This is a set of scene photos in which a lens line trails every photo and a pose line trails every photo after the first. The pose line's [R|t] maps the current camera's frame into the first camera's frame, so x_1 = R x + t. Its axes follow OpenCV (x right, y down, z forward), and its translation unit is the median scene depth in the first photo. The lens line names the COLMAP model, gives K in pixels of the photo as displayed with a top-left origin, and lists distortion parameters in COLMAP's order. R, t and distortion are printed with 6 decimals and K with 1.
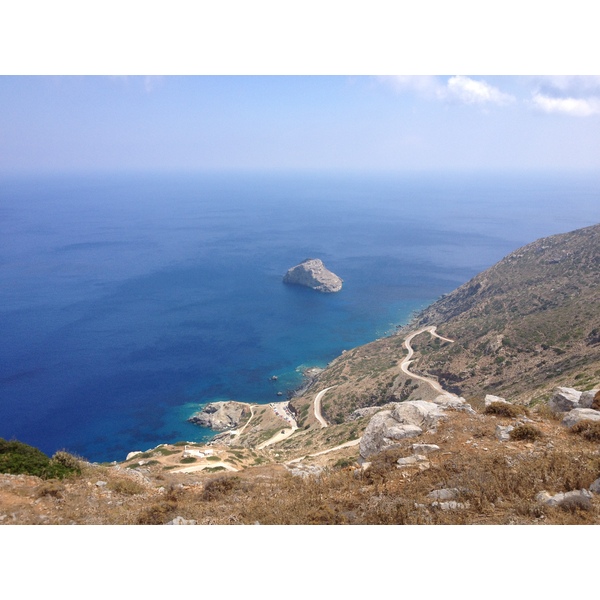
lens RADIAL K [[570.2, 0, 301.2], [0, 570.2, 299.3], [0, 0, 1]] dist [0.061629, 0.000000]
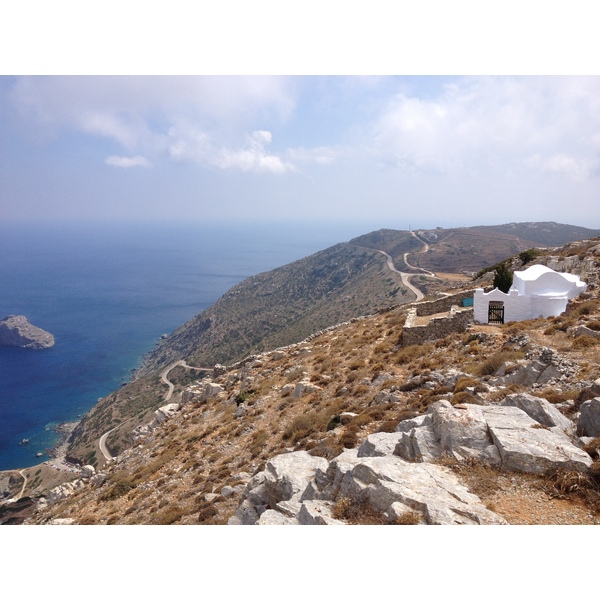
lens RADIAL K [[570.2, 0, 298.5], [0, 570.2, 300.7], [0, 0, 1]] dist [0.061629, 0.000000]
pose [[0.840849, -0.087232, 0.534195, -0.160247], [0.130975, 0.990389, -0.044435, 0.011466], [-0.525185, 0.107329, 0.844193, -0.057761]]
